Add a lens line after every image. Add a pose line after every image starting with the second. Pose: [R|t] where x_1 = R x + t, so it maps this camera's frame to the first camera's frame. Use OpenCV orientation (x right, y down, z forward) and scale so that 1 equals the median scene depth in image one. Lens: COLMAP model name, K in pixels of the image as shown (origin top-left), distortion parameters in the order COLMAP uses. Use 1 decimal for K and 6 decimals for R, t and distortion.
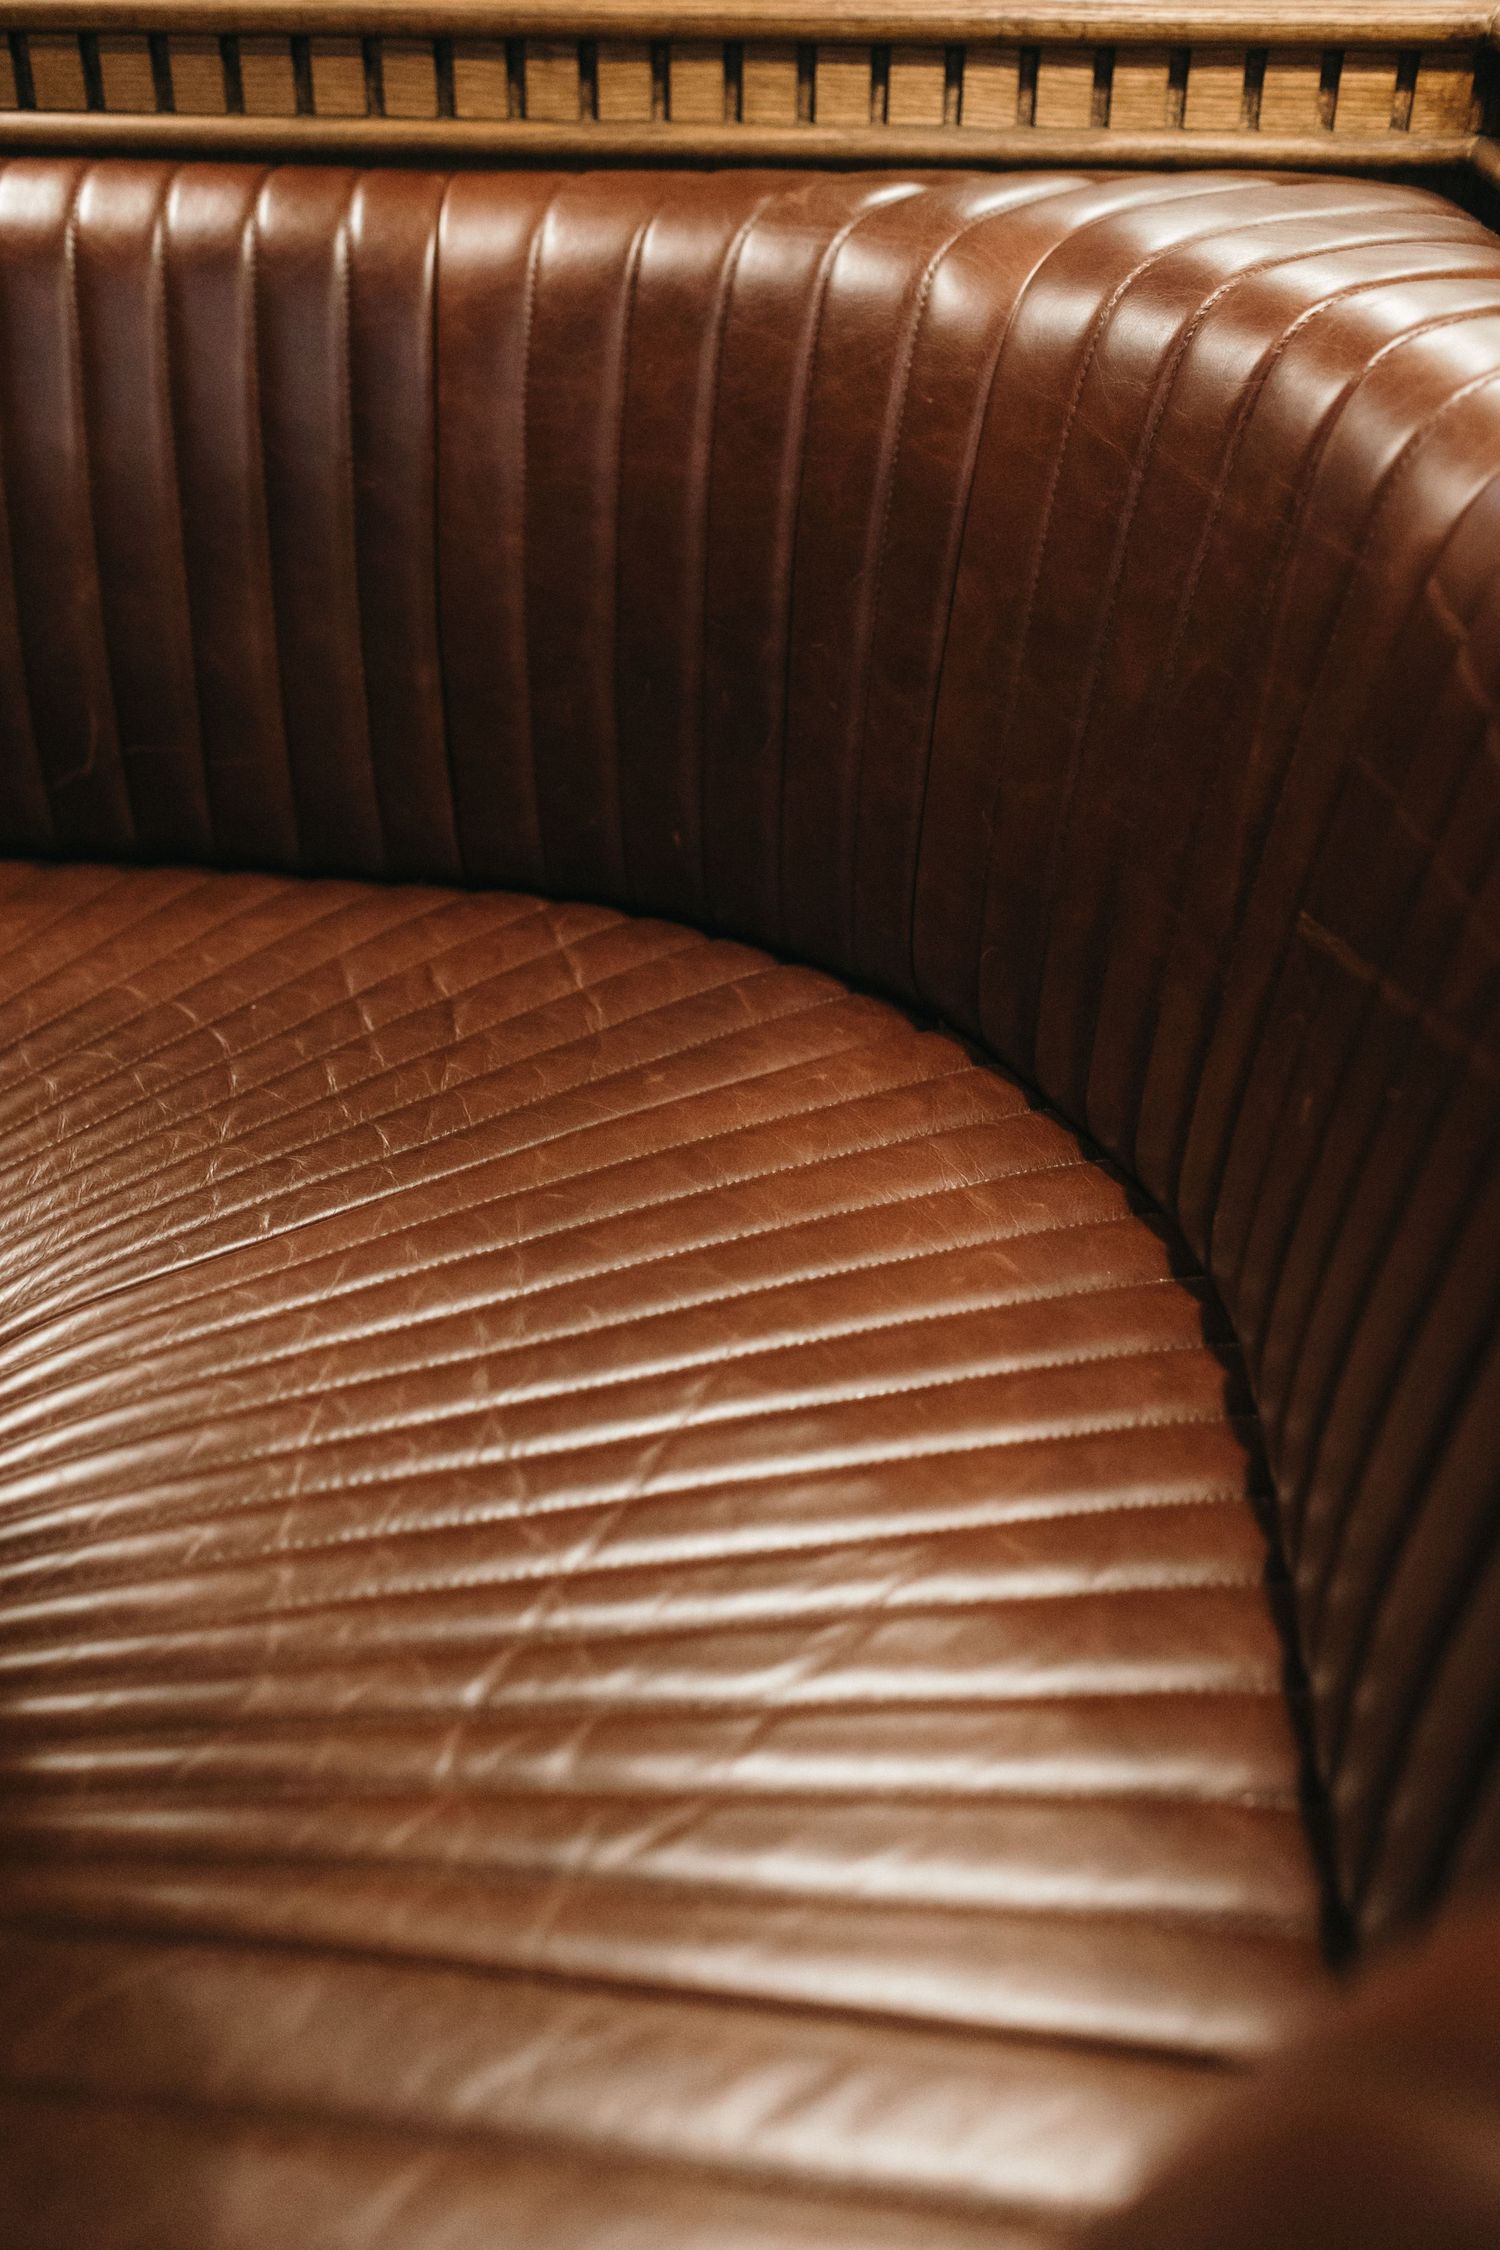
lens RADIAL K [[2233.3, 0, 732.6], [0, 2233.3, 1137.3], [0, 0, 1]] dist [0.006207, 0.000000]
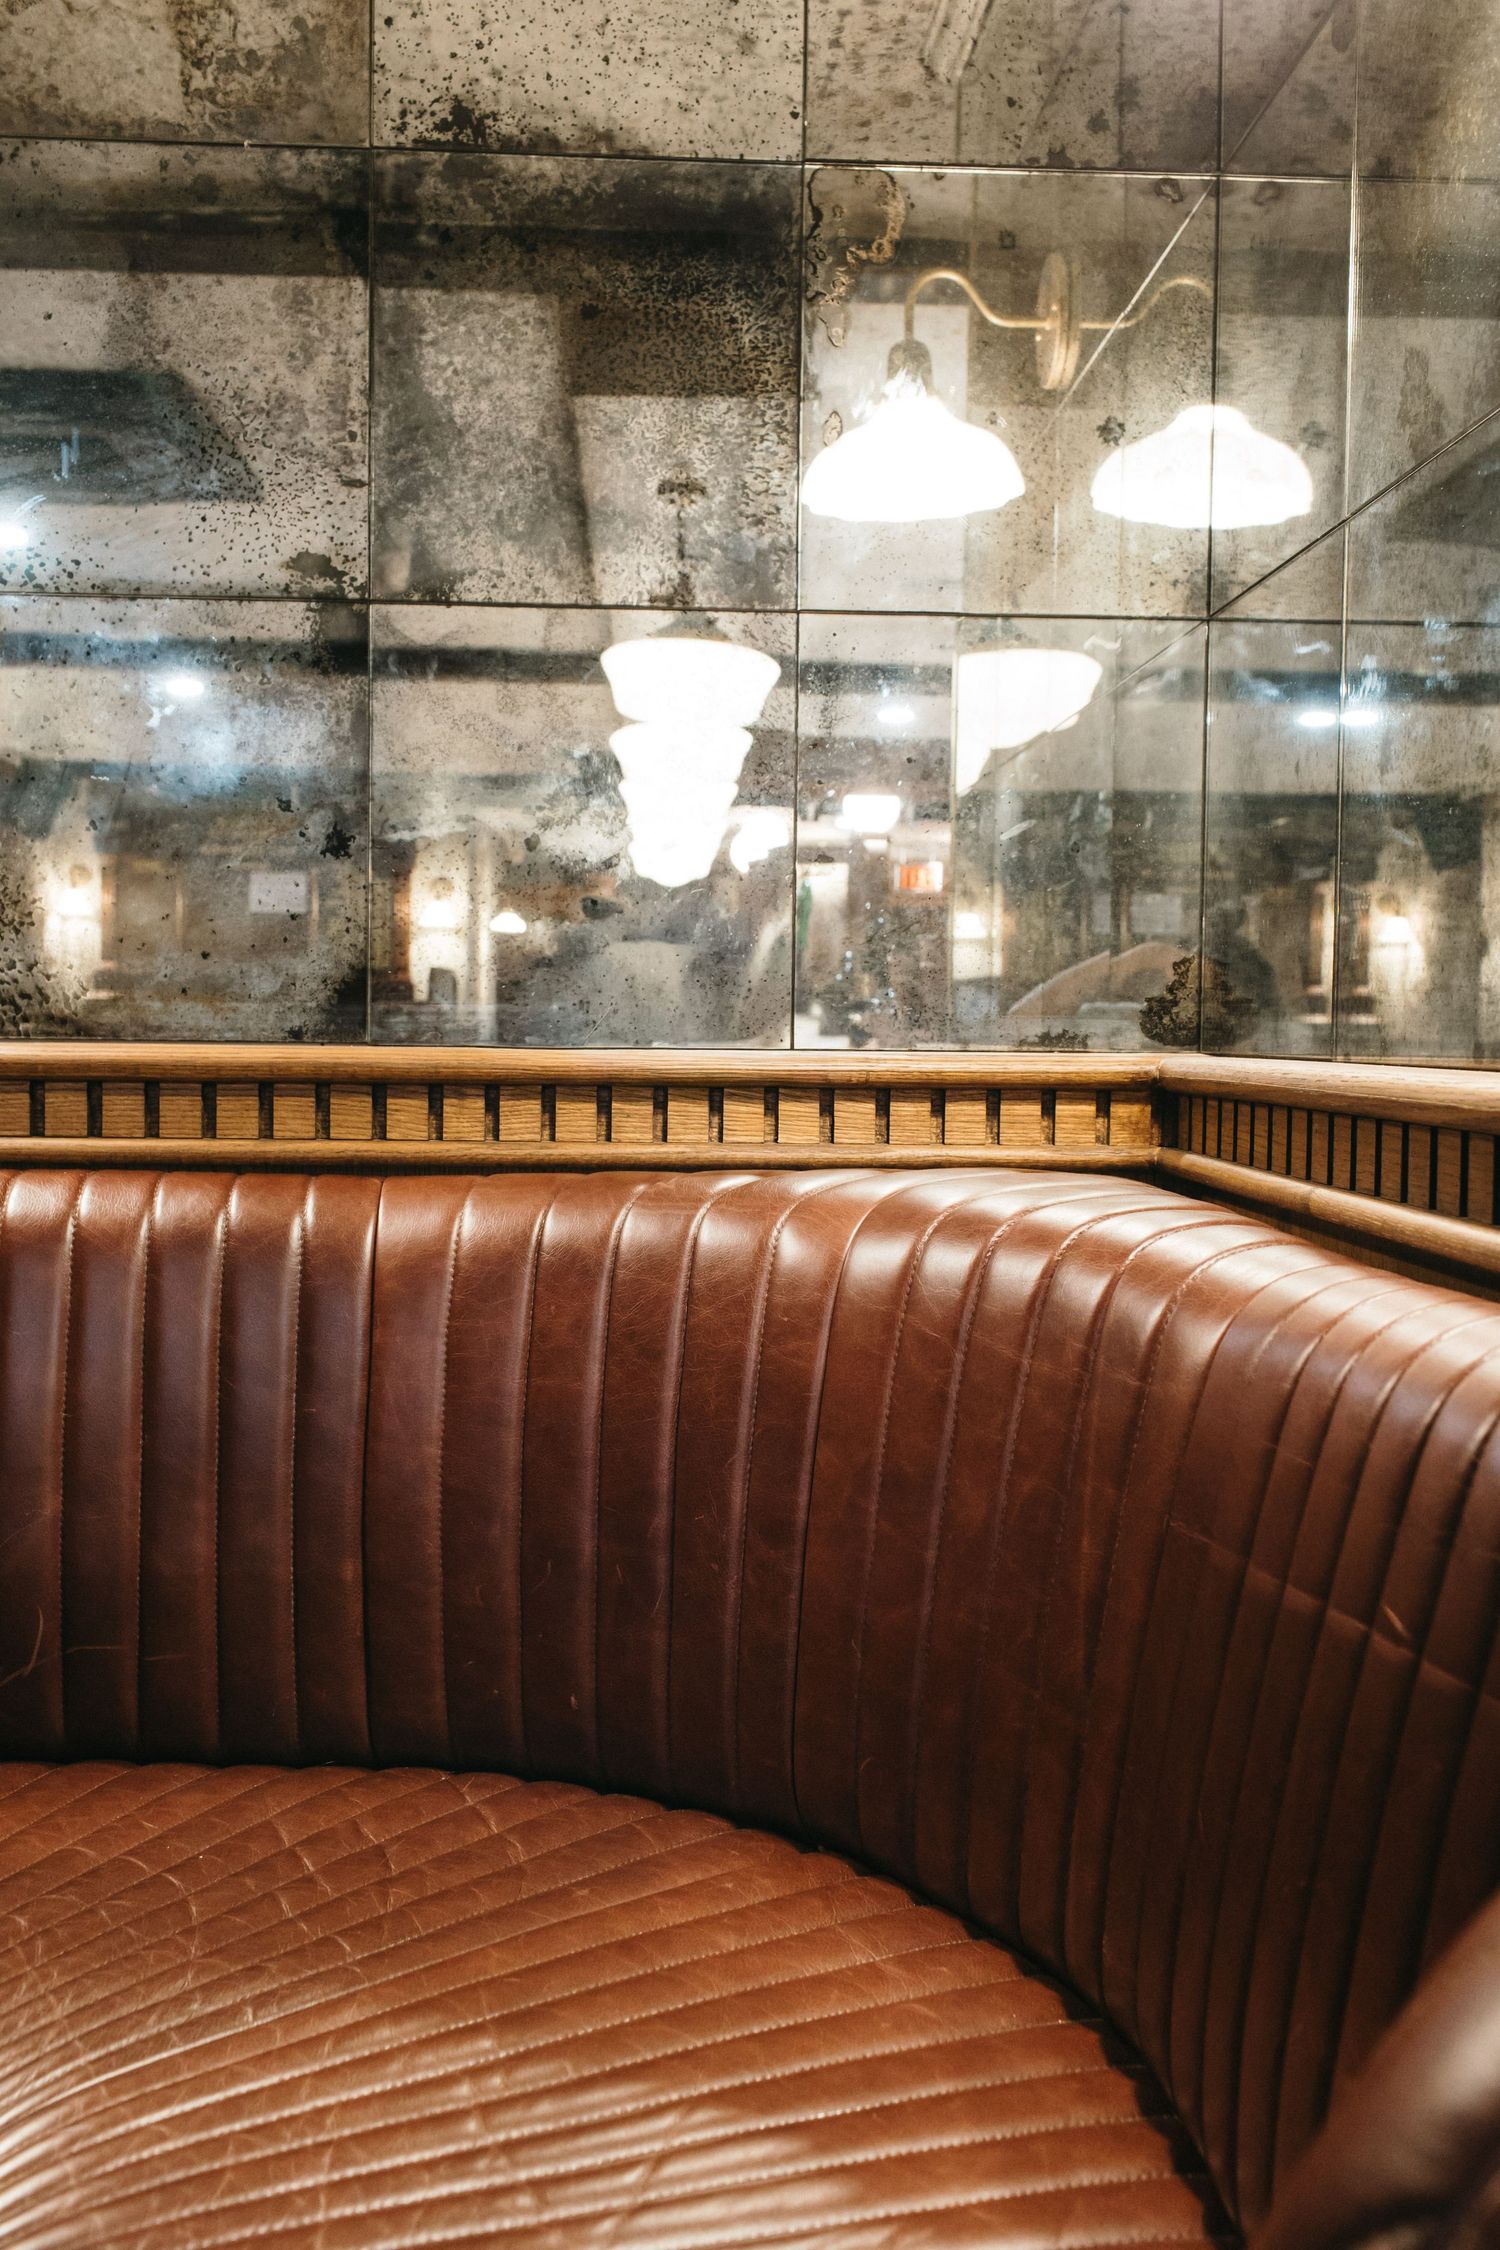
lens RADIAL K [[2233.3, 0, 732.6], [0, 2233.3, 1125.9], [0, 0, 1]] dist [0.006207, 0.000000]
pose [[0.990349, -0.000057, 0.138593, -0.111614], [0.065230, 0.882508, -0.465753, 0.155995], [-0.122282, 0.470298, 0.873995, -0.156529]]
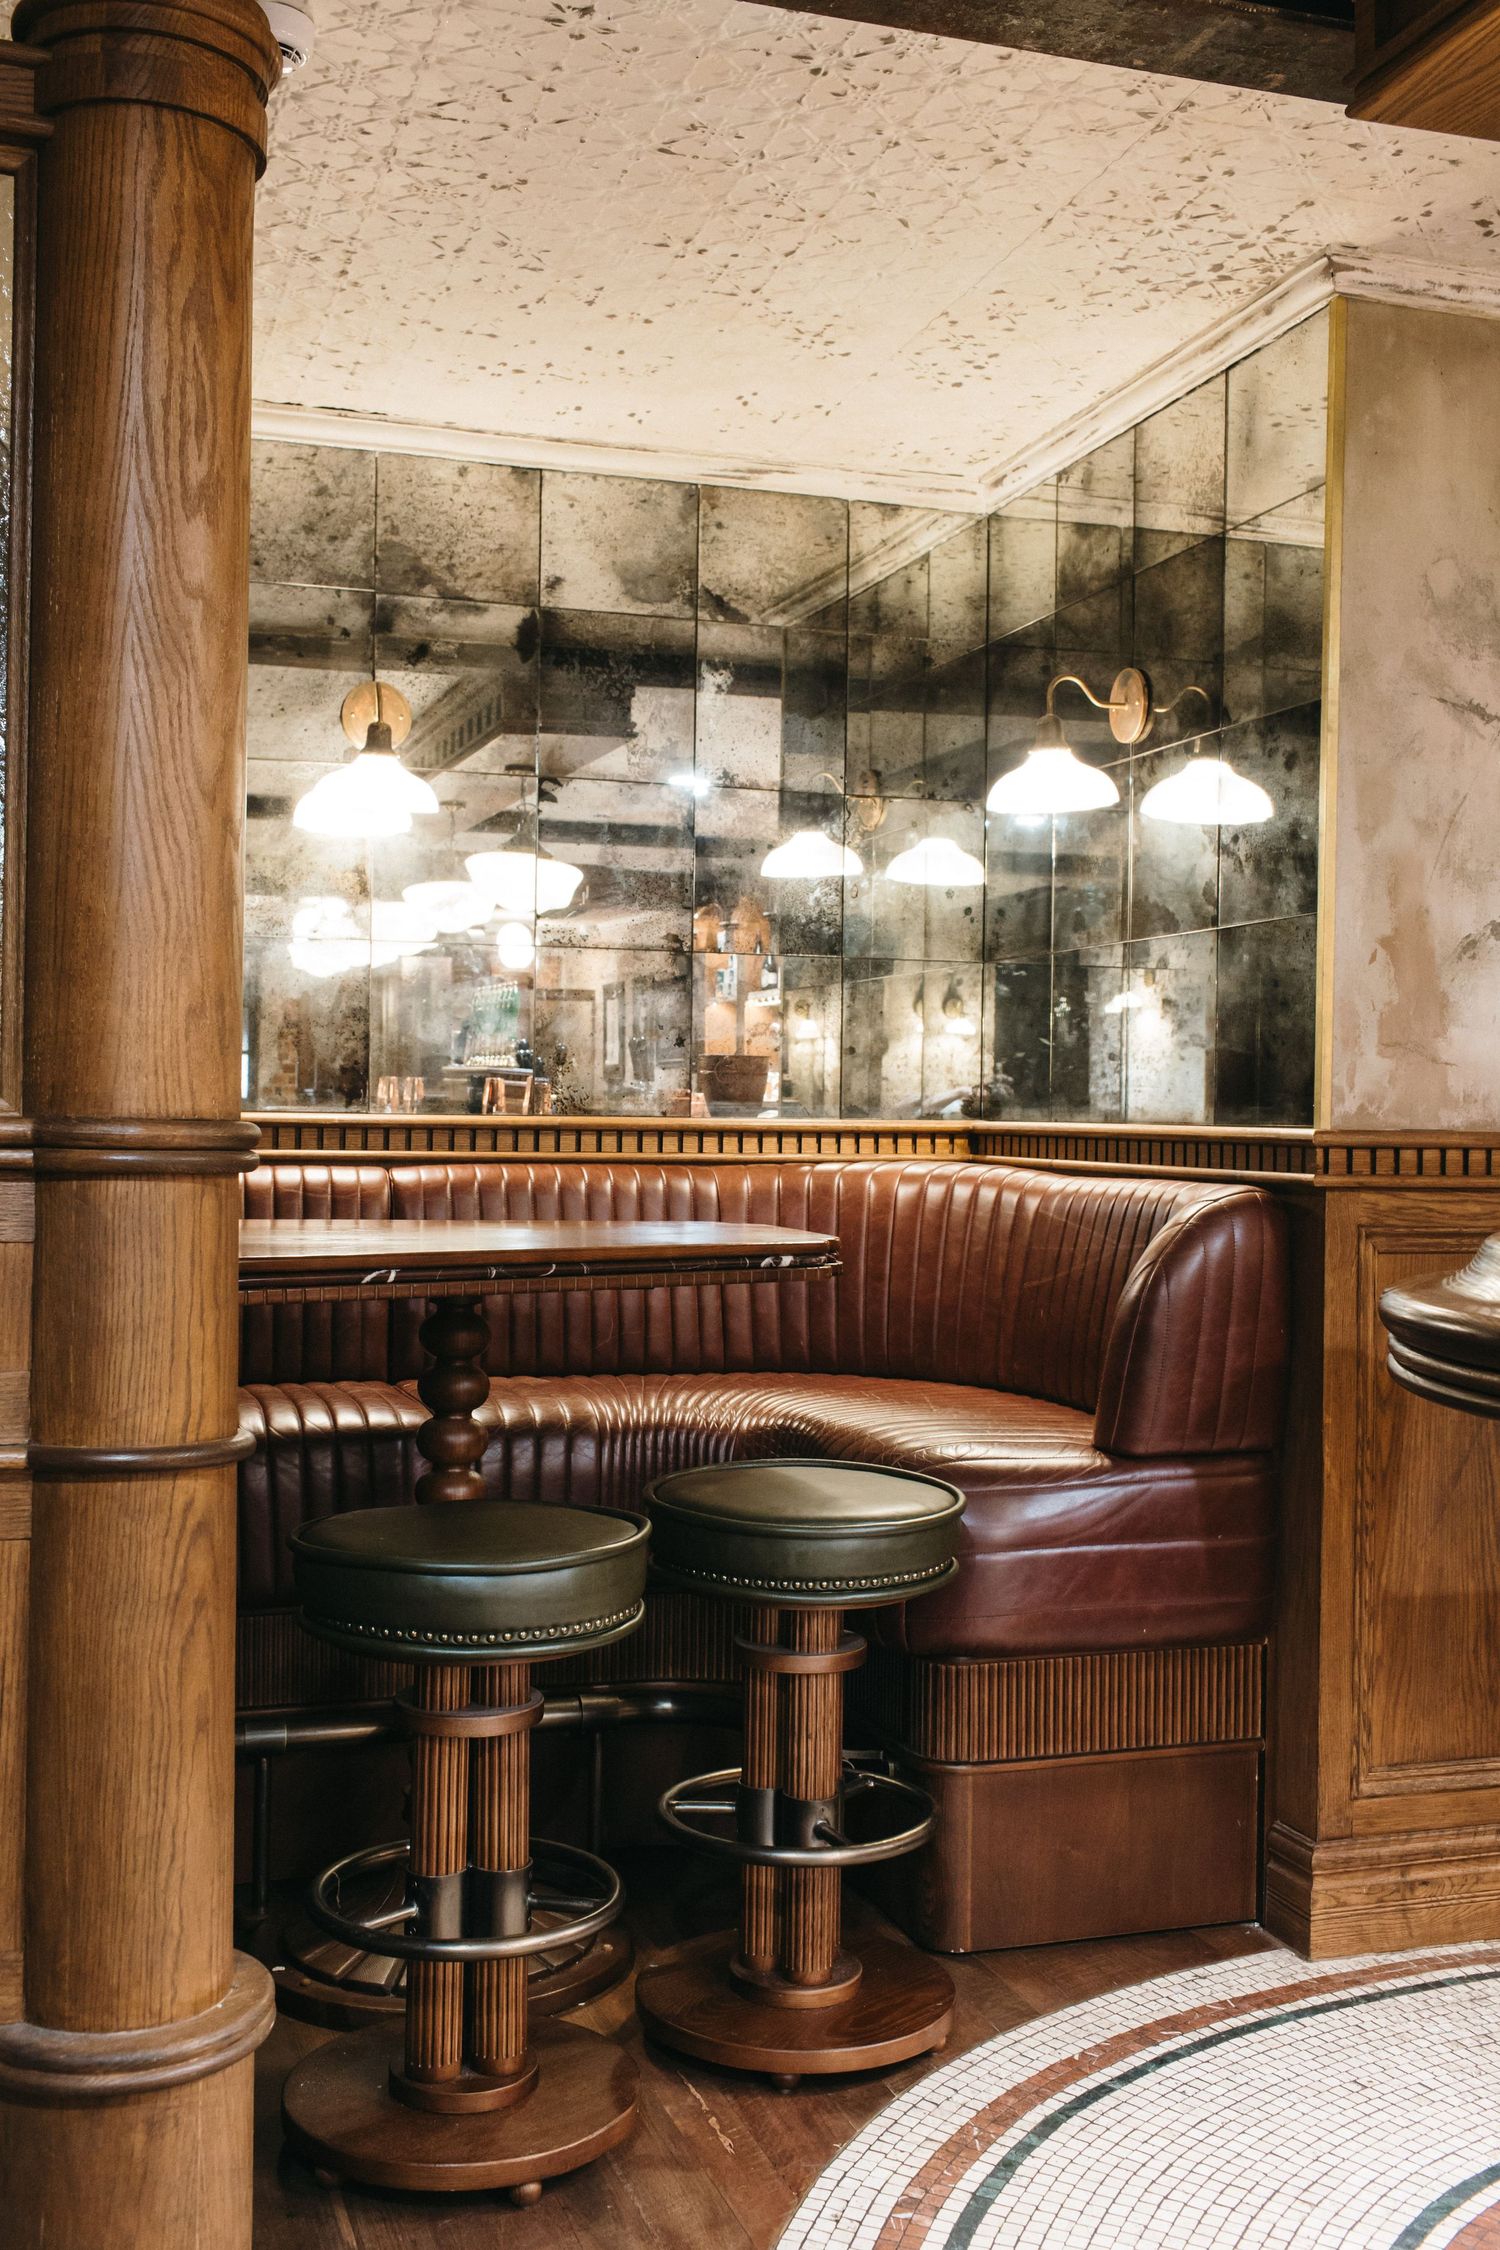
lens RADIAL K [[2233.3, 0, 710.8], [0, 2233.3, 1131.8], [0, 0, 1]] dist [0.006207, 0.000000]
pose [[0.922320, 0.002886, 0.386416, -1.547713], [0.186513, 0.872458, -0.451696, 1.153198], [-0.338435, 0.488680, 0.804148, -1.922098]]
